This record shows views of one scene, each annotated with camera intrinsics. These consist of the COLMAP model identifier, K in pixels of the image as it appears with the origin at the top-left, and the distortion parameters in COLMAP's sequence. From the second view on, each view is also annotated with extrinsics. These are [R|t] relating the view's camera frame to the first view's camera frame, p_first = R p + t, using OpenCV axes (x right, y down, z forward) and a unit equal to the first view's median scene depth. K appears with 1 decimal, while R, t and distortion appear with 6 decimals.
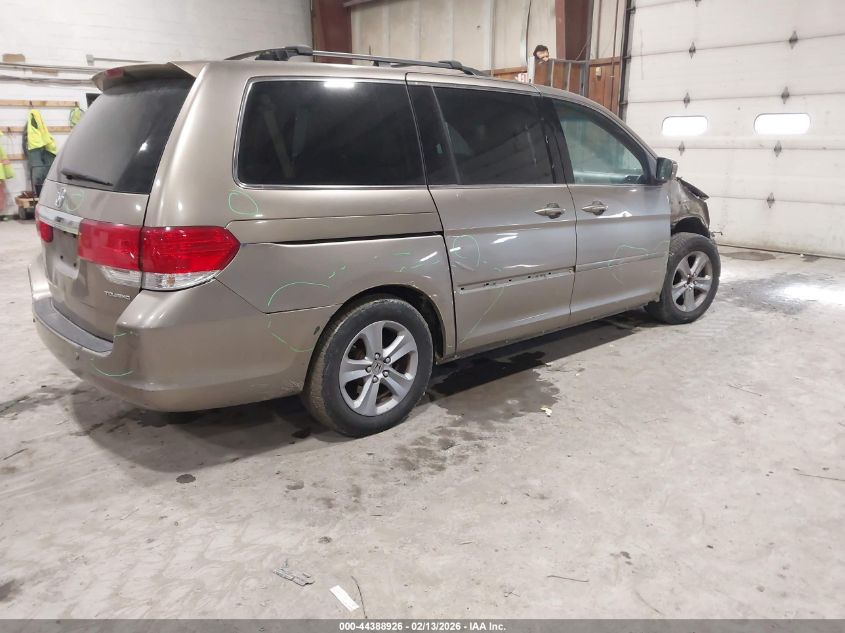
lens RADIAL K [[680.4, 0, 428.6], [0, 680.4, 316.0], [0, 0, 1]] dist [0.130142, -0.142886]
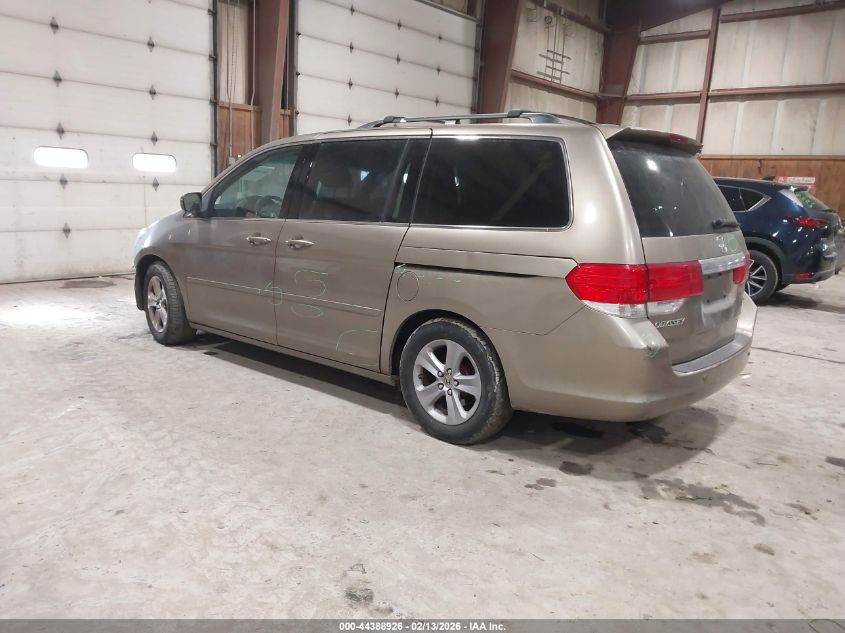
lens RADIAL K [[680.4, 0, 428.6], [0, 680.4, 316.0], [0, 0, 1]] dist [0.130142, -0.142886]
pose [[-0.191881, -0.193549, 0.962144, -1.368734], [0.212076, 0.949020, 0.233204, -0.376734], [-0.958230, 0.248795, -0.141051, 1.445409]]
